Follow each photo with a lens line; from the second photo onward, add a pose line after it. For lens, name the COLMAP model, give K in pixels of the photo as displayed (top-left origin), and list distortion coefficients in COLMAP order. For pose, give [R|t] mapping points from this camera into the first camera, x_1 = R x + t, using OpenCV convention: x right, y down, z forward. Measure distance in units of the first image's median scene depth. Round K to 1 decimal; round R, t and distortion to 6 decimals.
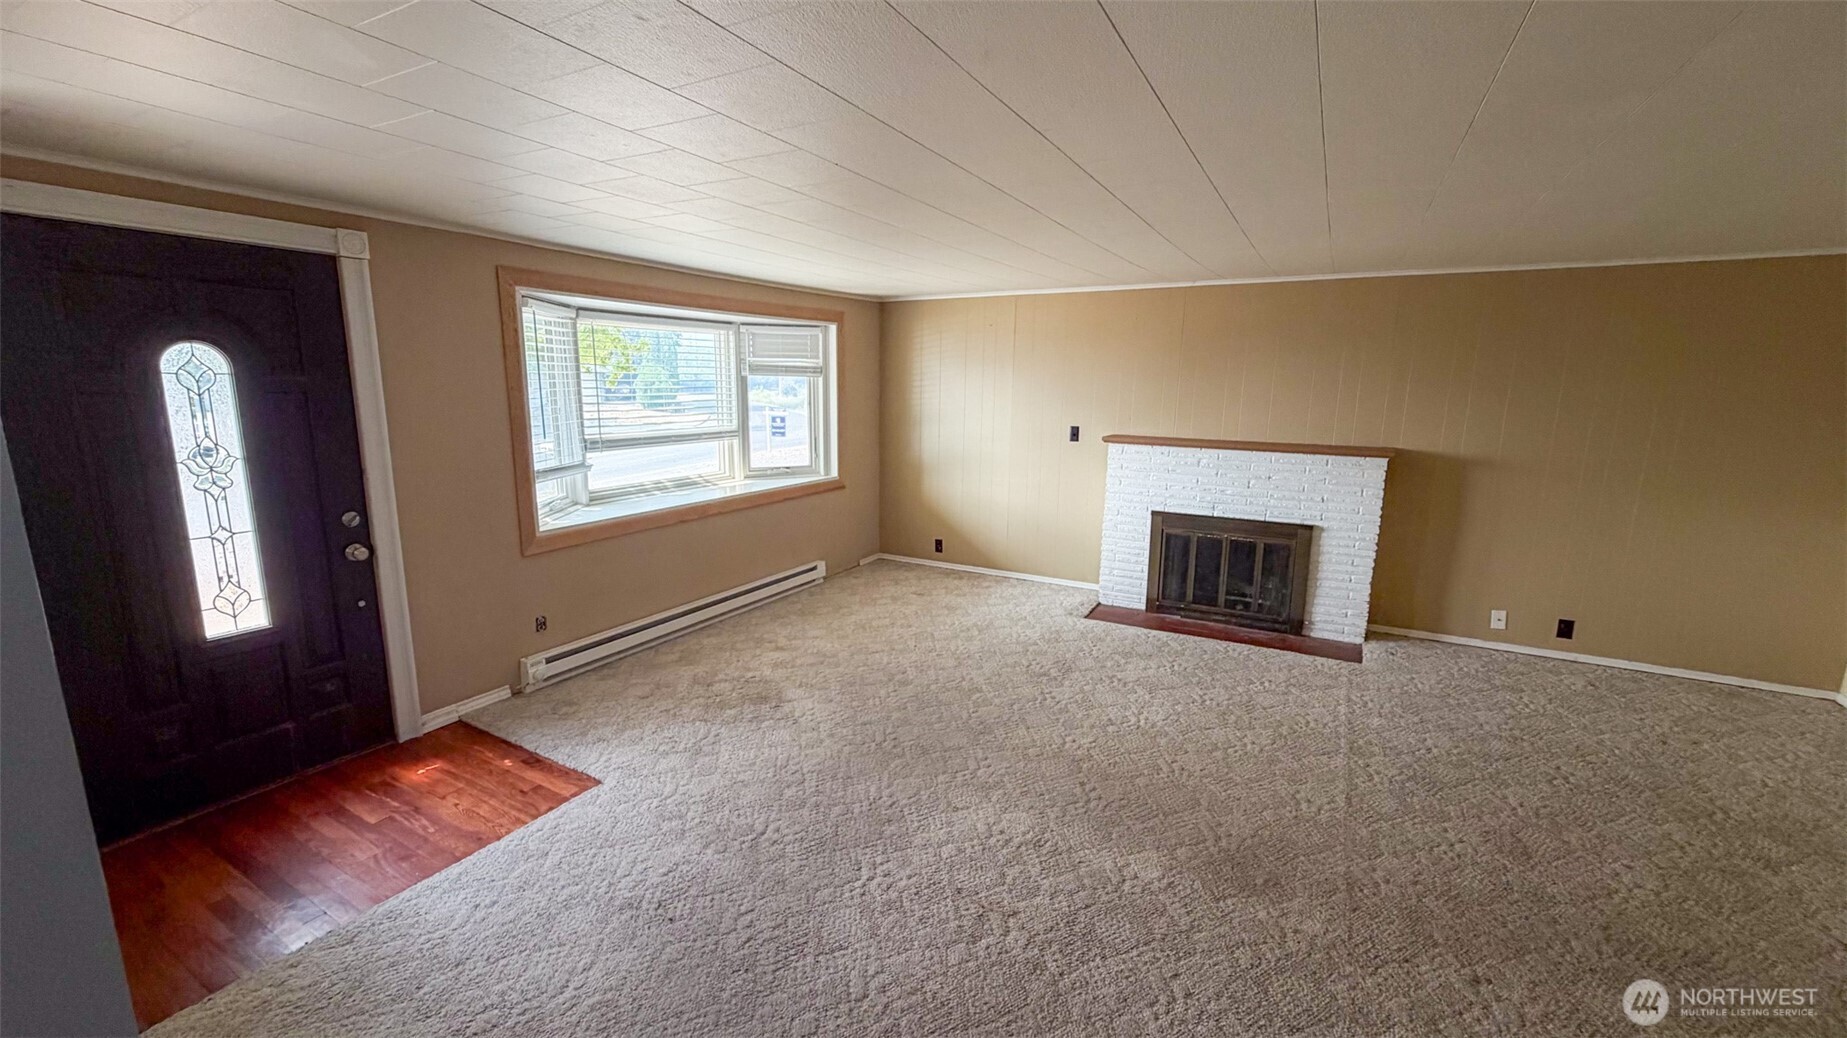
lens RADIAL K [[736.9, 0, 920.9], [0, 736.9, 516.0], [0, 0, 1]] dist [-0.000886, 0.000470]
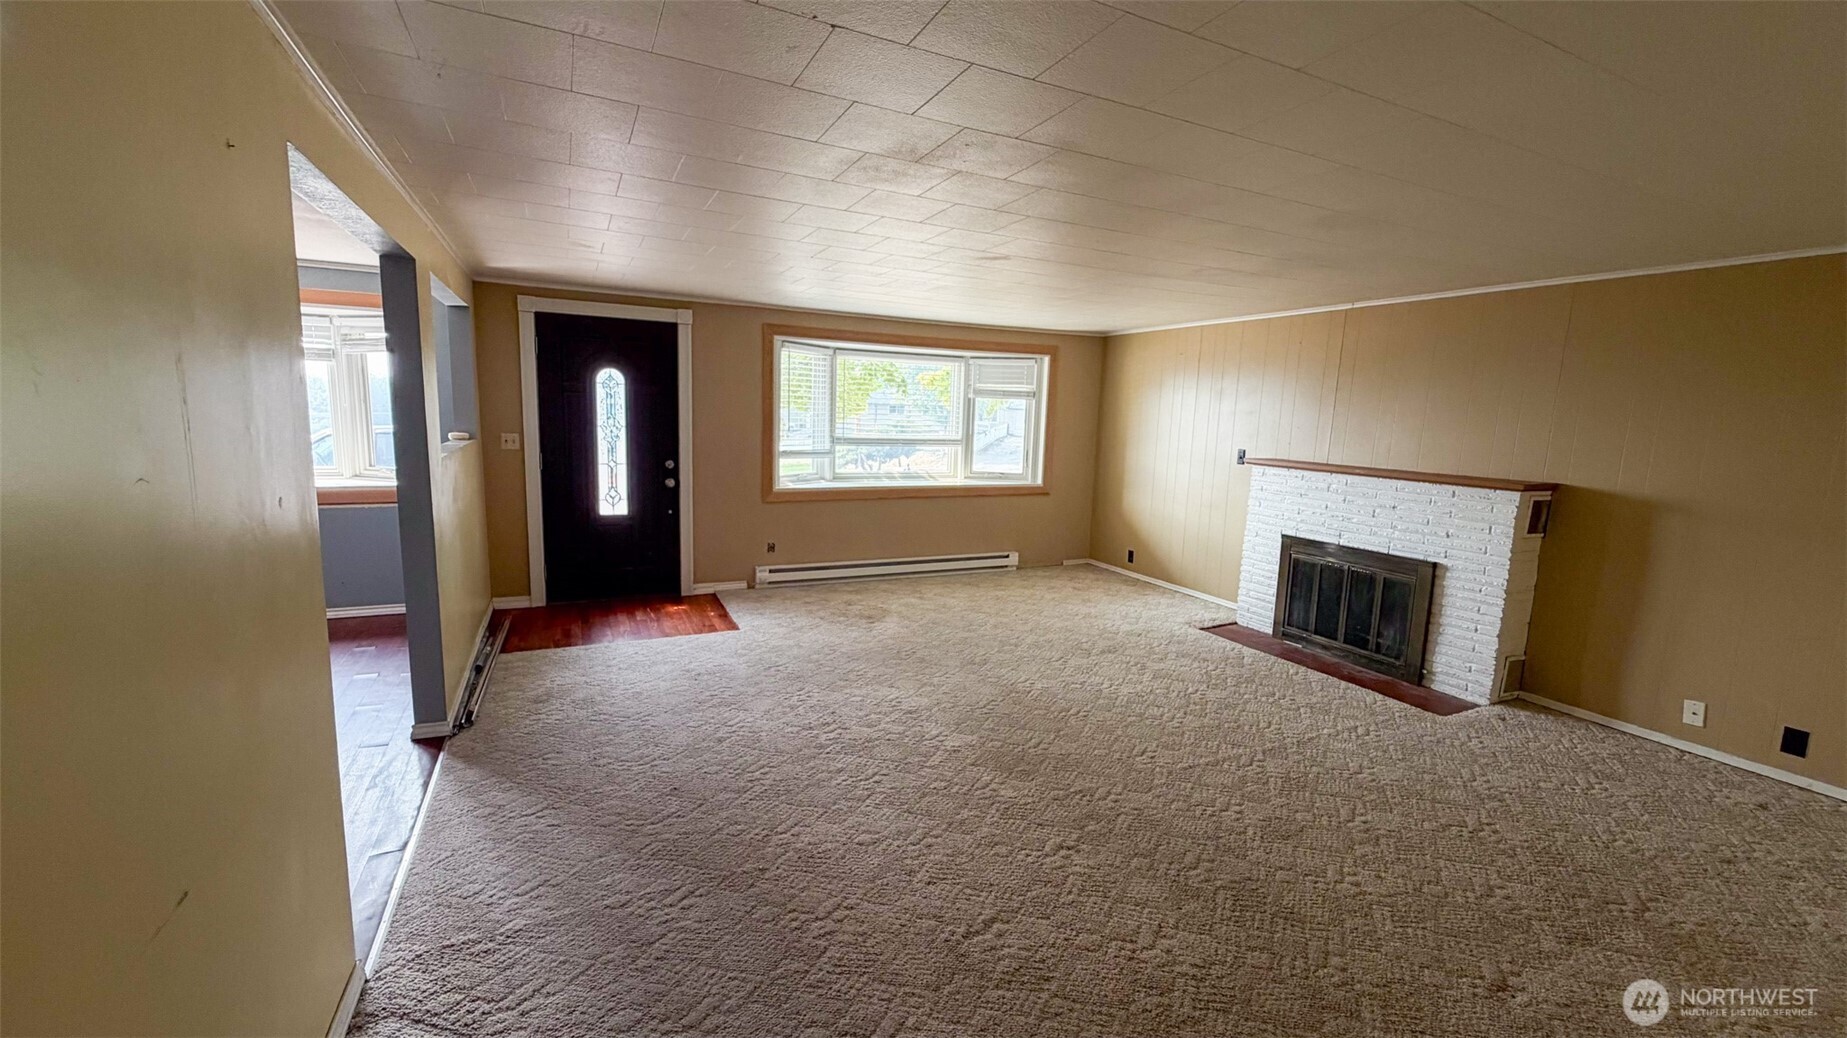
lens RADIAL K [[736.9, 0, 921.2], [0, 736.9, 514.7], [0, 0, 1]] dist [-0.000886, 0.000470]
pose [[0.819731, 0.098198, -0.564267, 0.586965], [-0.129513, 0.991455, -0.015609, 0.056558], [0.557913, 0.085876, 0.825445, -0.115285]]
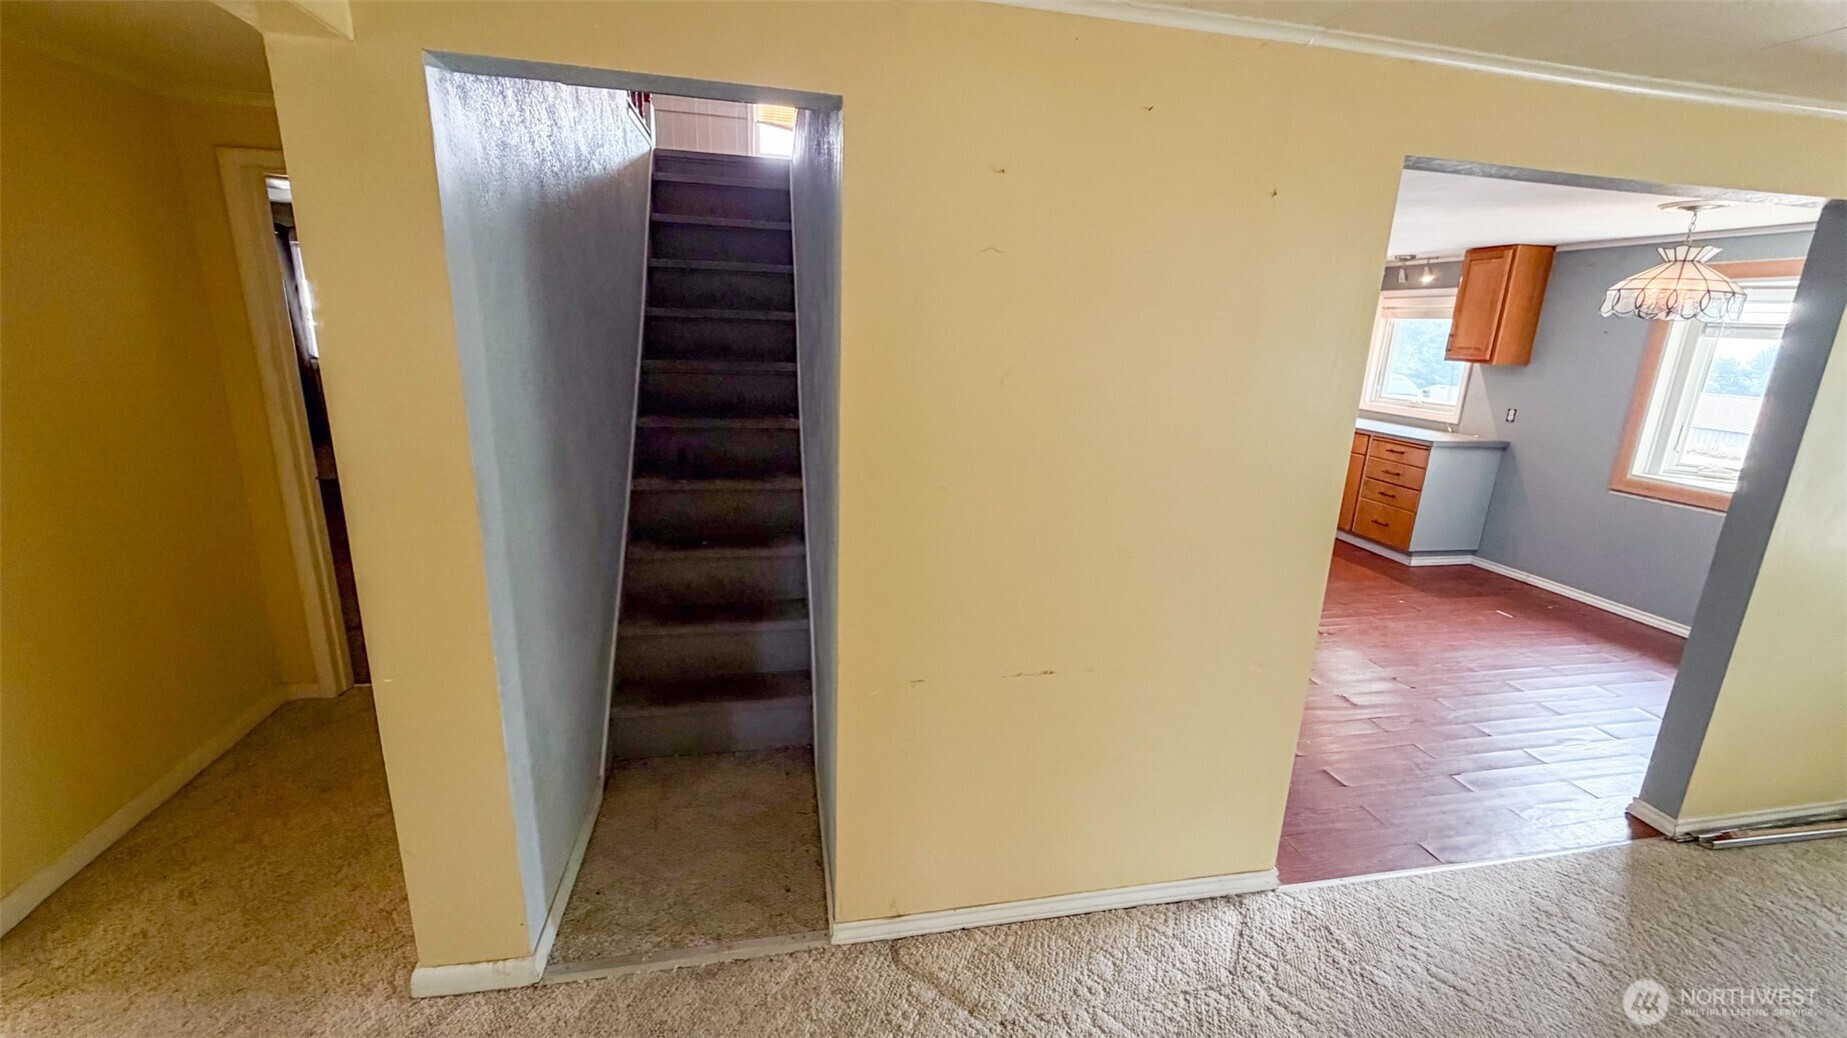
lens RADIAL K [[736.9, 0, 920.1], [0, 736.9, 516.6], [0, 0, 1]] dist [-0.000886, 0.000470]
pose [[-0.754213, 0.126794, -0.644271, 0.578055], [-0.165446, 0.912828, 0.373326, -0.023829], [0.635445, 0.388159, -0.667490, 0.186785]]
